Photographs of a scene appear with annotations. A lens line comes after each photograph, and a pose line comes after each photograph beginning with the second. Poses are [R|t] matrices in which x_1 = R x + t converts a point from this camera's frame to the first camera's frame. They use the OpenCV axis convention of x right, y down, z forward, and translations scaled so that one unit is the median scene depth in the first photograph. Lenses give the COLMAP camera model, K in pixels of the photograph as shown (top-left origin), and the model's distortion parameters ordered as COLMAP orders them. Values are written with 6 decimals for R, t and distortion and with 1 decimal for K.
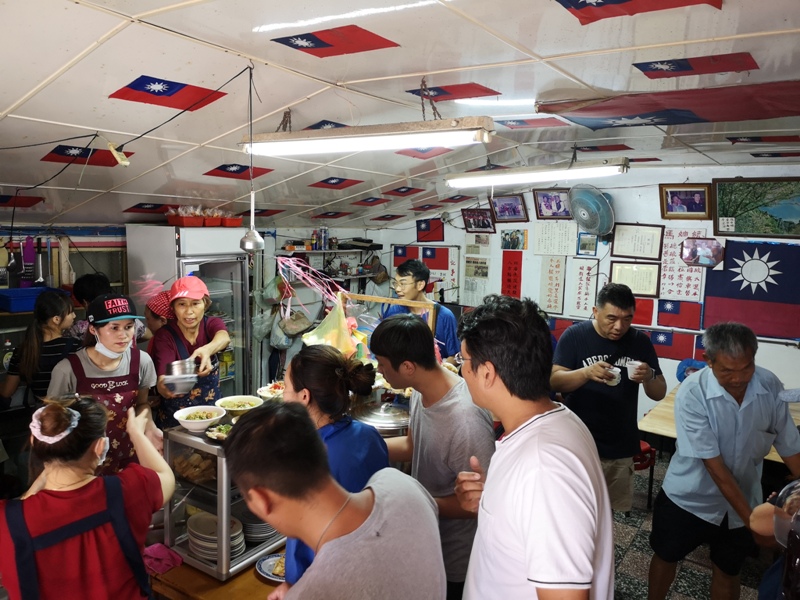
lens RADIAL K [[624.8, 0, 397.4], [0, 624.8, 294.5], [0, 0, 1]] dist [0.061896, -0.053795]
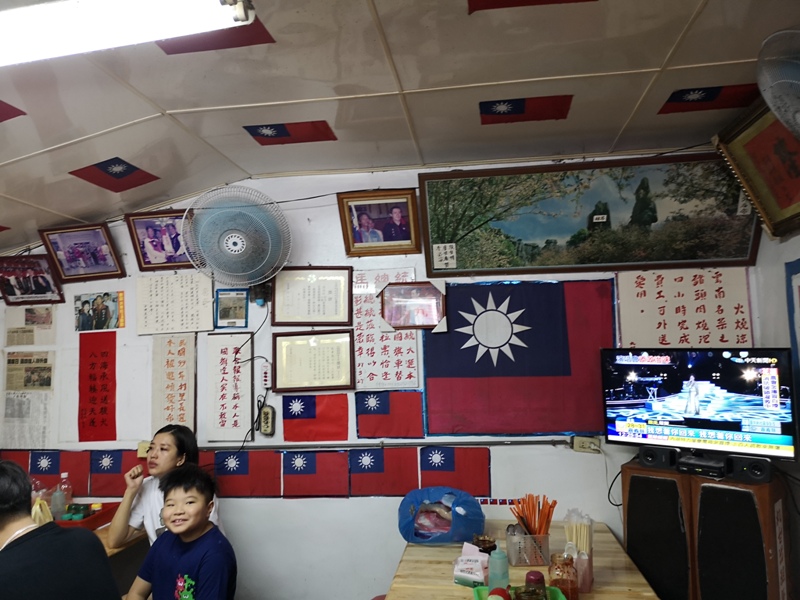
lens RADIAL K [[624.8, 0, 398.2], [0, 624.8, 297.9], [0, 0, 1]] dist [0.061896, -0.053795]
pose [[0.885810, -0.013114, 0.463862, 0.183954], [0.108885, 0.977568, -0.180293, 0.030974], [-0.451092, 0.210213, 0.867368, 0.465761]]
